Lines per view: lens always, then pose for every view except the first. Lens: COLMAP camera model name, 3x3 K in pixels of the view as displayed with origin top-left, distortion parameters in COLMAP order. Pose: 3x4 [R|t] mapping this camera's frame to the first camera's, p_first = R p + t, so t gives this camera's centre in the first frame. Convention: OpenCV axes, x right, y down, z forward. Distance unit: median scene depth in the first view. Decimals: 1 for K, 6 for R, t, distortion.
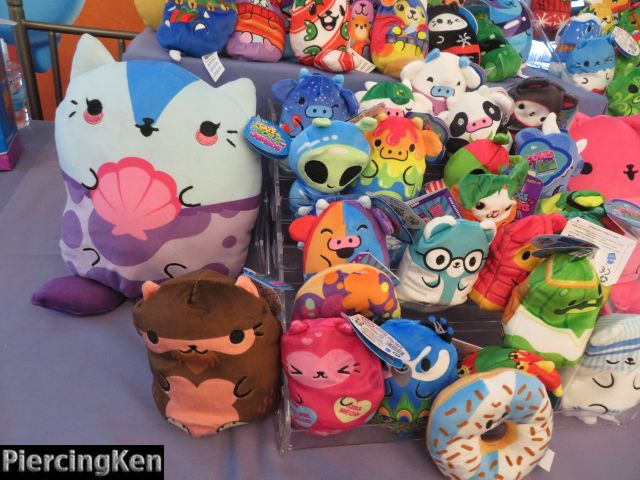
lens RADIAL K [[463.3, 0, 320.0], [0, 463.3, 240.0], [0, 0, 1]] dist [0.000150, -0.001611]
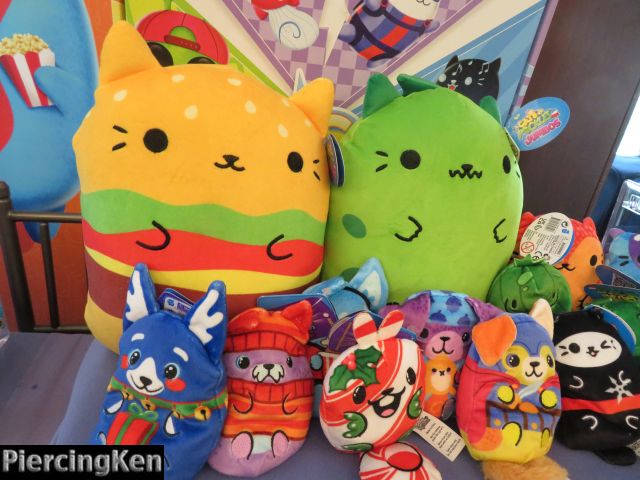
lens RADIAL K [[463.3, 0, 320.0], [0, 463.3, 240.0], [0, 0, 1]] dist [0.000150, -0.001611]
pose [[0.993745, 0.021205, -0.109638, -0.005625], [-0.029066, 0.997081, -0.070602, -0.674484], [0.107821, 0.073348, 0.991461, 0.437856]]
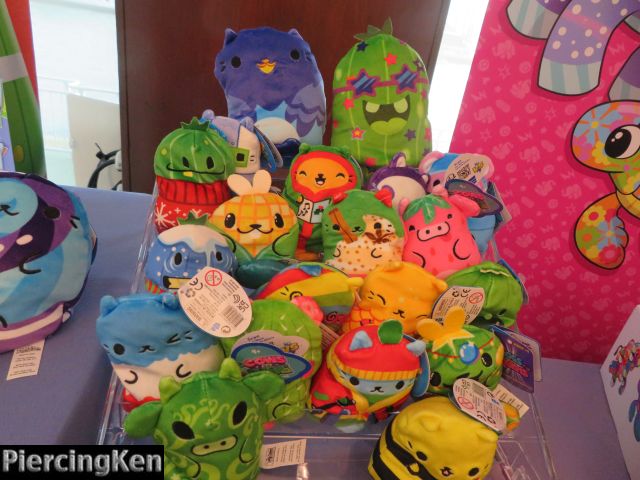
lens RADIAL K [[463.3, 0, 320.0], [0, 463.3, 240.0], [0, 0, 1]] dist [0.000150, -0.001611]
pose [[0.993542, 0.061763, -0.095179, 1.096852], [-0.072223, 0.991226, -0.110698, -0.611355], [0.087507, 0.116857, 0.989286, 0.742430]]
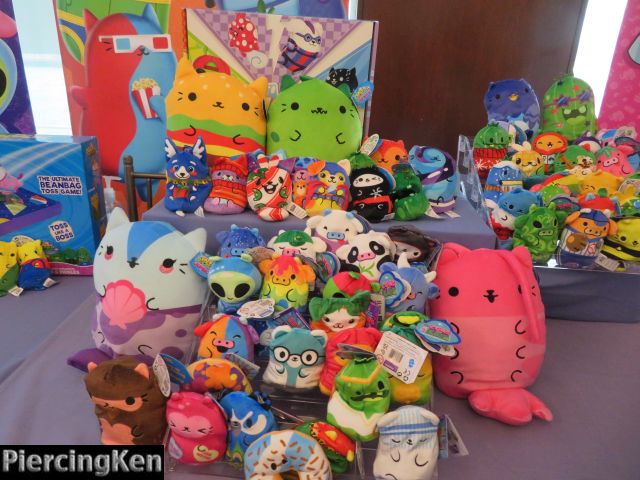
lens RADIAL K [[463.3, 0, 320.0], [0, 463.3, 240.0], [0, 0, 1]] dist [0.000150, -0.001611]
pose [[0.960535, 0.007247, -0.278065, 0.636788], [-0.058777, 0.982376, -0.177433, -0.051286], [0.271878, 0.186774, 0.944033, -0.371456]]
